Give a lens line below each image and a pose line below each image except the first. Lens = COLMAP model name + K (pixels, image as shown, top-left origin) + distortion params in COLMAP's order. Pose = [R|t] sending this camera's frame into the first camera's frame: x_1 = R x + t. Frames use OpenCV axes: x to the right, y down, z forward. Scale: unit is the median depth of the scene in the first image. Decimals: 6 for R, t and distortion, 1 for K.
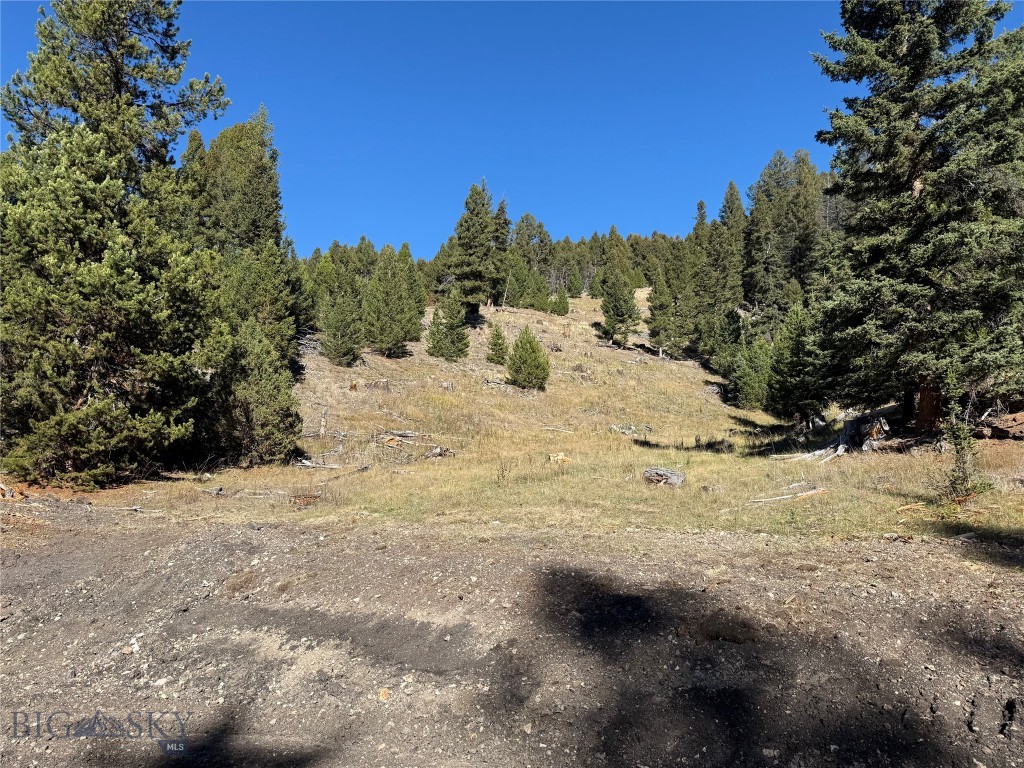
lens RADIAL K [[724.2, 0, 471.8], [0, 724.2, 402.8], [0, 0, 1]] dist [-0.009748, -0.009144]
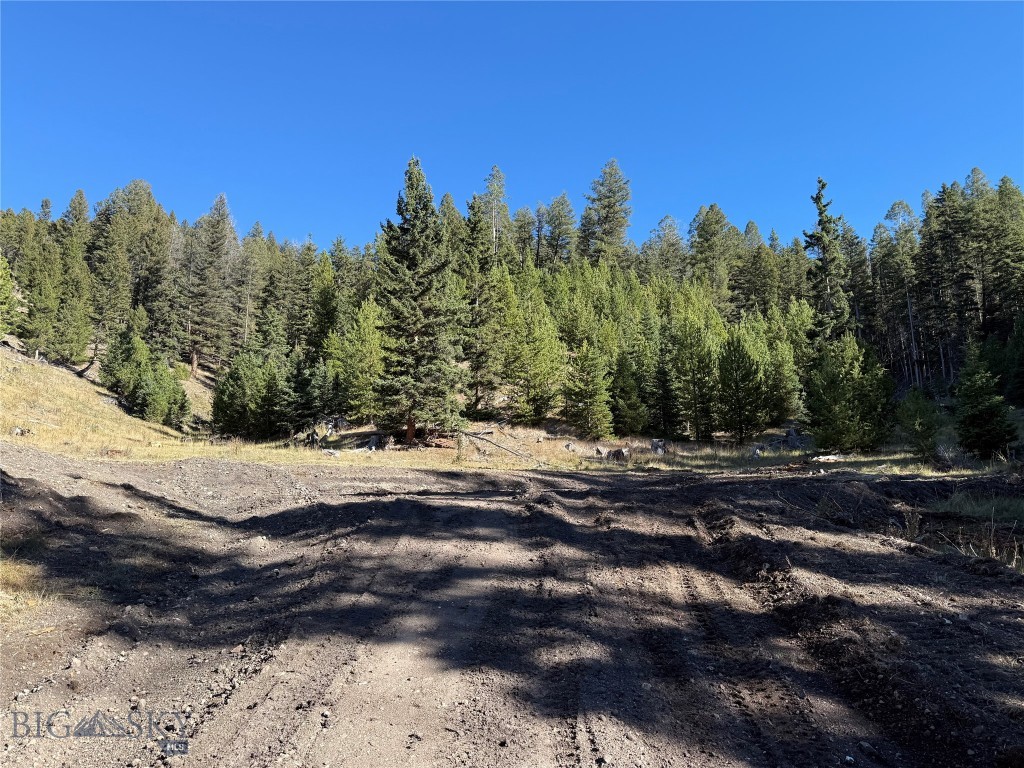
lens RADIAL K [[718.6, 0, 508.7], [0, 718.6, 396.6], [0, 0, 1]] dist [0.067102, -0.075561]
pose [[0.546968, 0.140959, 0.825201, -0.232643], [-0.107988, 0.989367, -0.097424, 0.016605], [-0.830159, -0.035823, 0.556374, -0.116303]]
